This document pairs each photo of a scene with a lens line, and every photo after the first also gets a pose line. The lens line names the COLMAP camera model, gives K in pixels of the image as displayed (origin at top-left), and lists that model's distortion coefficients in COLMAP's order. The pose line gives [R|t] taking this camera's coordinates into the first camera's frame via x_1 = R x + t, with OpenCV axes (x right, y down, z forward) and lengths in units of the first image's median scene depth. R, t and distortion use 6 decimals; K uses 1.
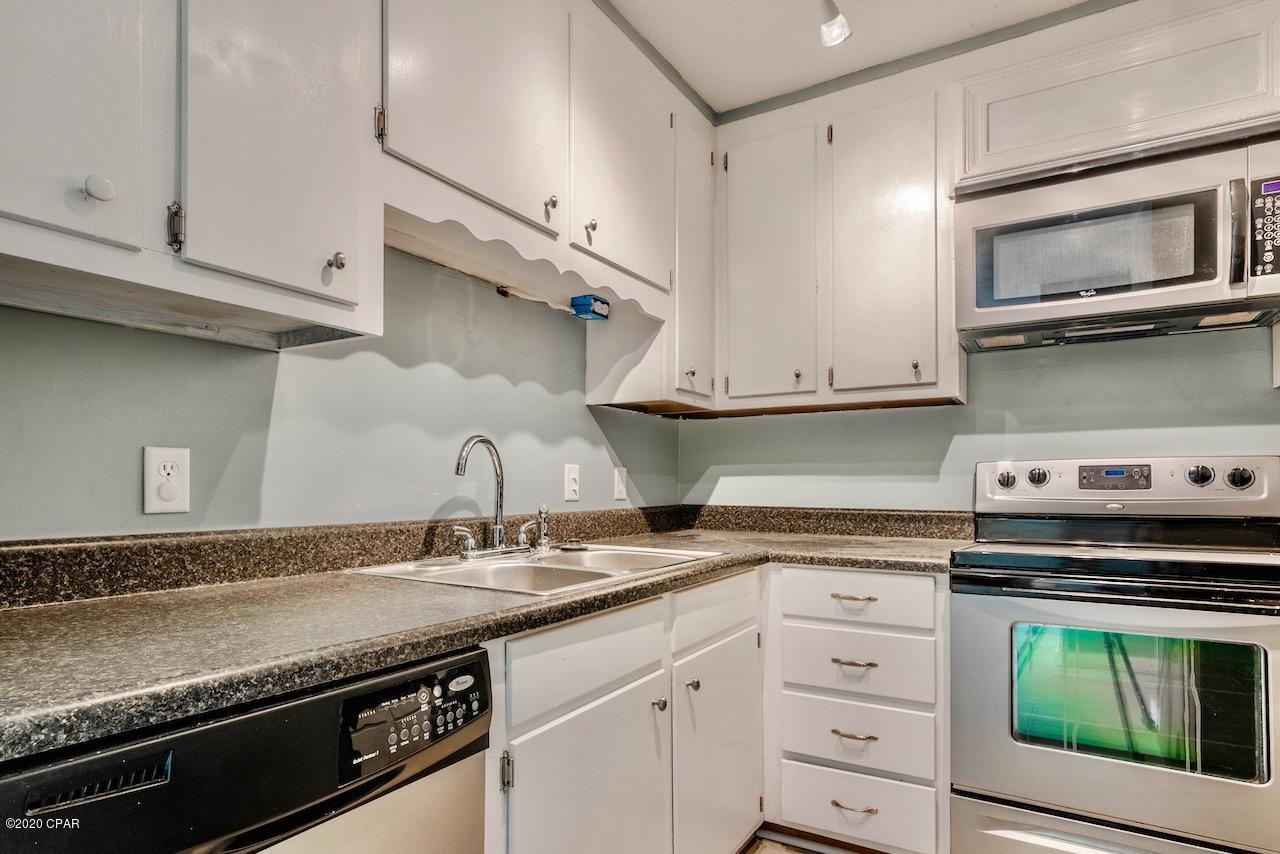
lens RADIAL K [[692.2, 0, 642.7], [0, 692.2, 479.1], [0, 0, 1]] dist [-0.000248, 0.001155]
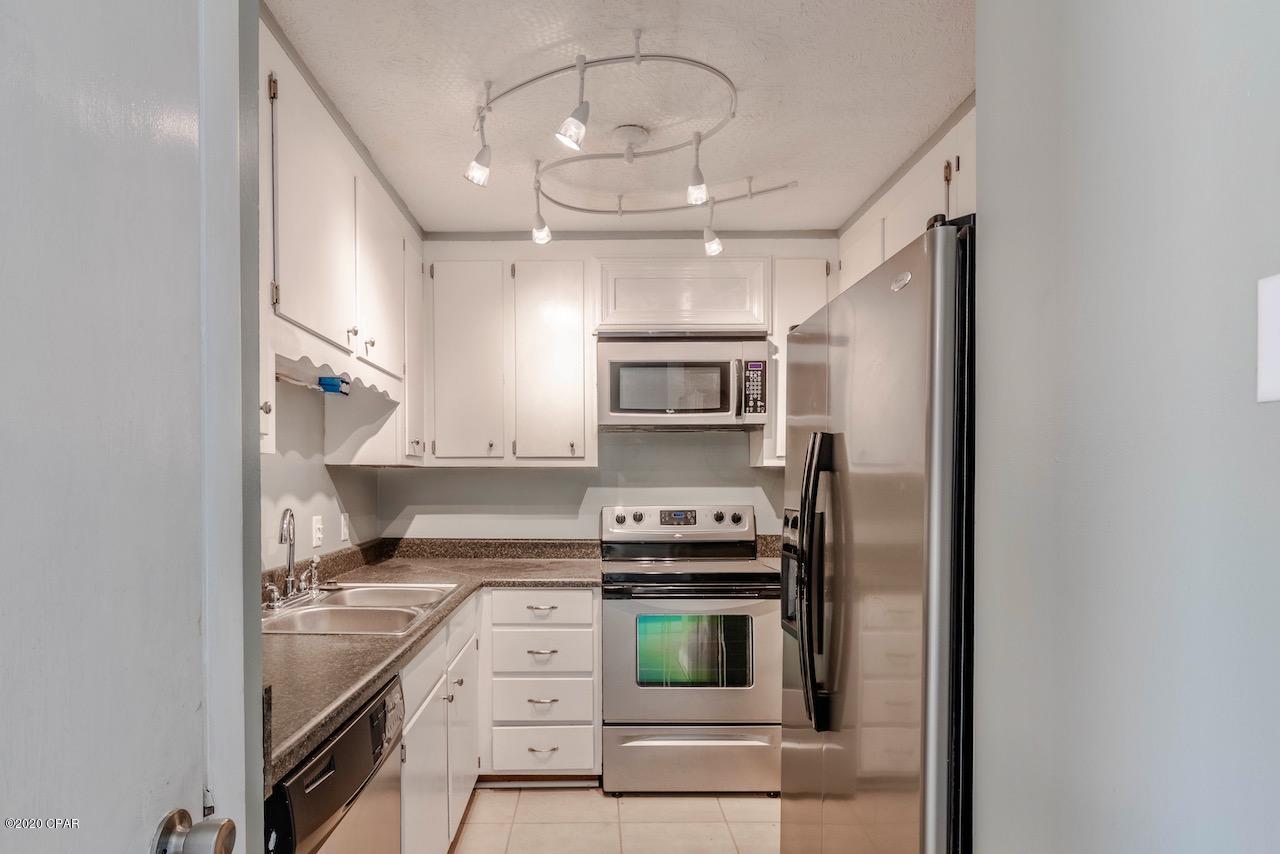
lens RADIAL K [[675.6, 0, 601.4], [0, 675.6, 463.8], [0, 0, 1]] dist [-0.000637, 0.000969]
pose [[0.849737, 0.015003, 0.526994, -0.333259], [-0.009165, 0.999864, -0.013689, -0.110891], [-0.527128, 0.006802, 0.849759, -0.278765]]
